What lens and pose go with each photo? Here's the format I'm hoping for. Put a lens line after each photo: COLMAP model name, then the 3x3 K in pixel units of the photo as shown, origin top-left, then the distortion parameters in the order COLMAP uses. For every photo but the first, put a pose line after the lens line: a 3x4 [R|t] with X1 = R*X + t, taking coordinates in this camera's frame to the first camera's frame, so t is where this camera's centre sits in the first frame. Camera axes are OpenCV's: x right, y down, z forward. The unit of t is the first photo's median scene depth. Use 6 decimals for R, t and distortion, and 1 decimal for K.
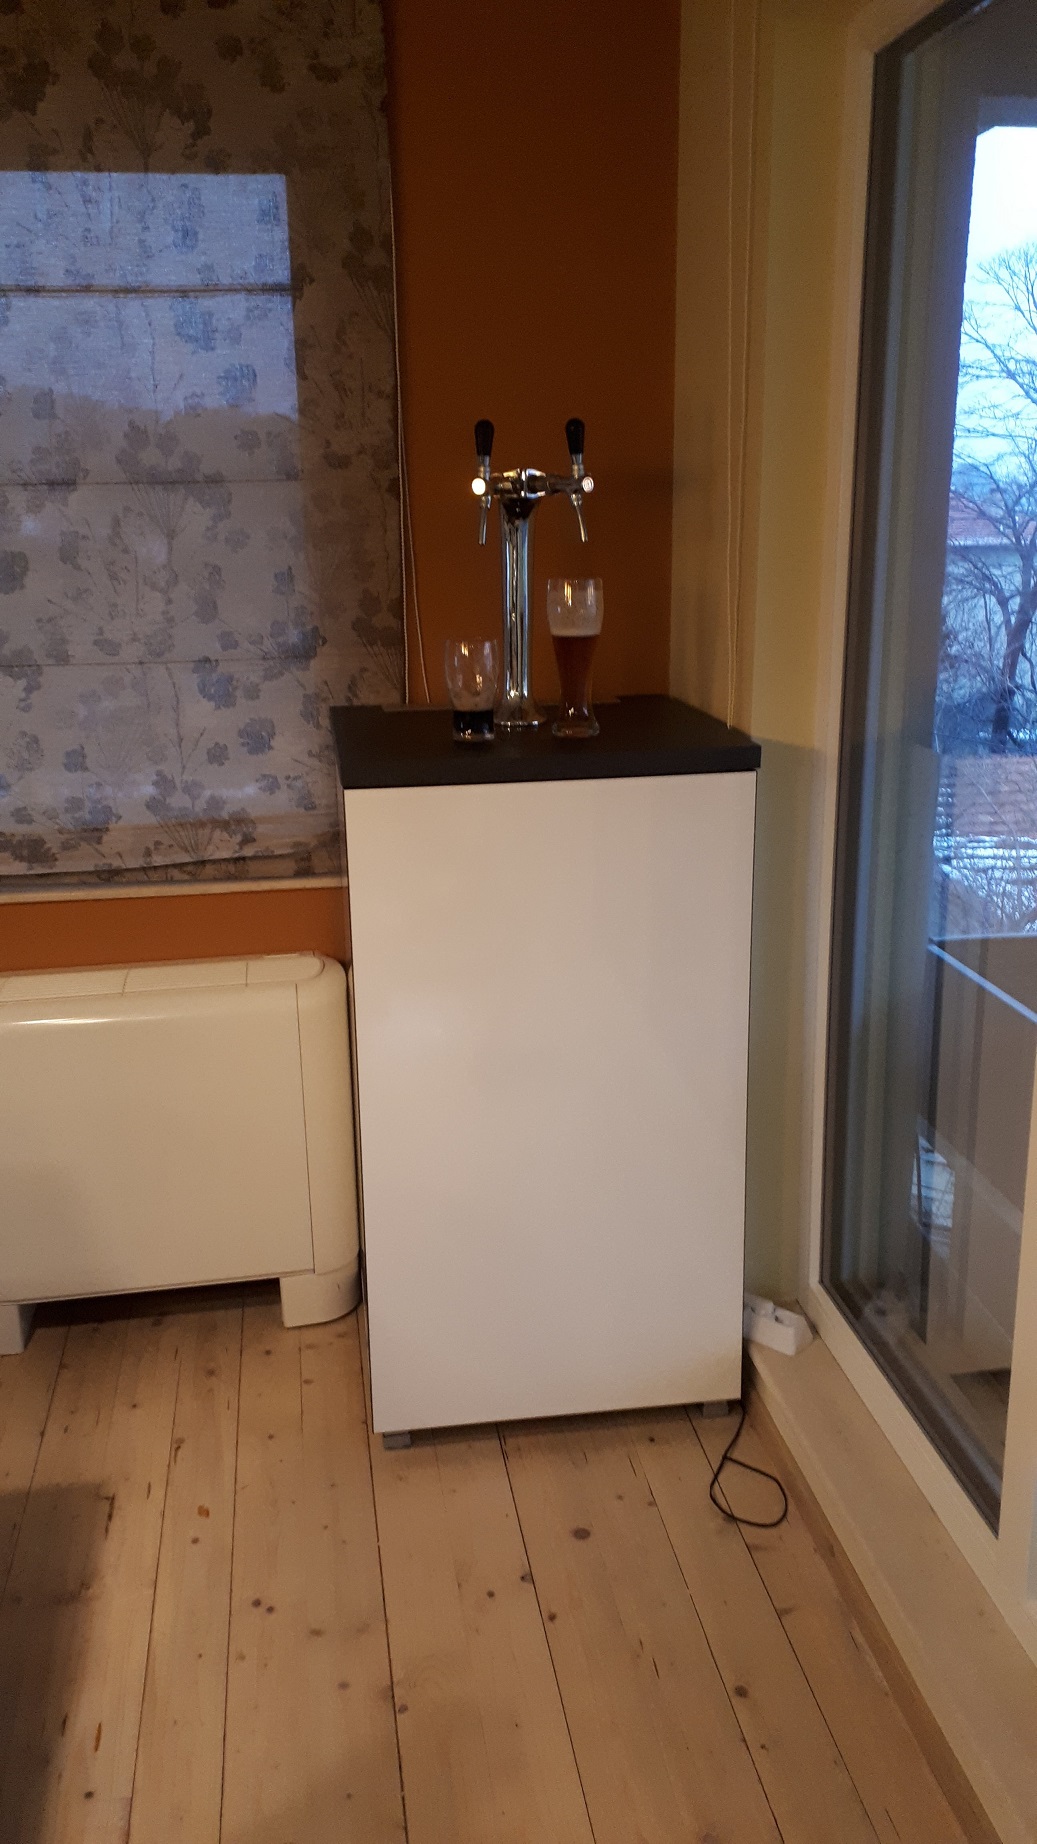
lens RADIAL K [[1500.5, 0, 520.7], [0, 1500.5, 924.7], [0, 0, 1]] dist [0.001629, -0.015713]
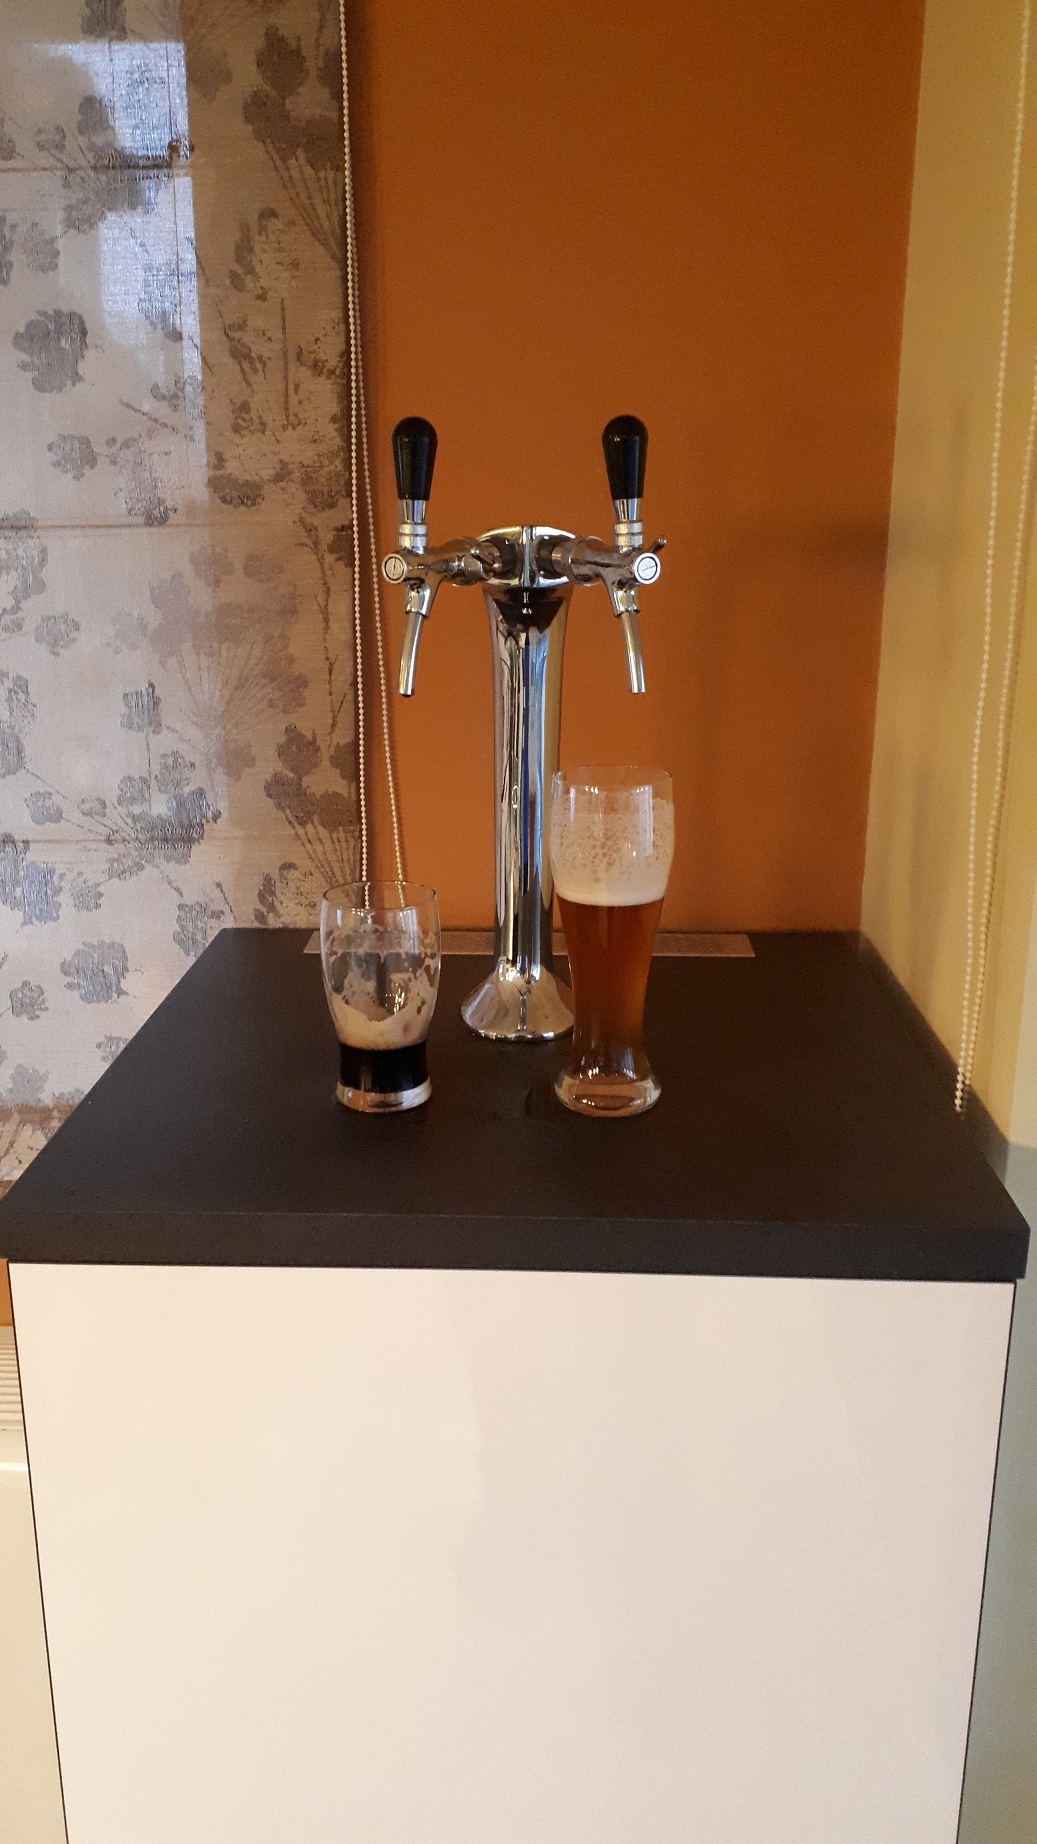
lens RADIAL K [[1500.5, 0, 469.5], [0, 1500.5, 916.8], [0, 0, 1]] dist [0.001629, -0.015713]
pose [[0.979013, 0.071050, -0.191013, 0.070960], [-0.072016, 0.997402, 0.001889, -0.162856], [0.190651, 0.011907, 0.981586, 0.485532]]
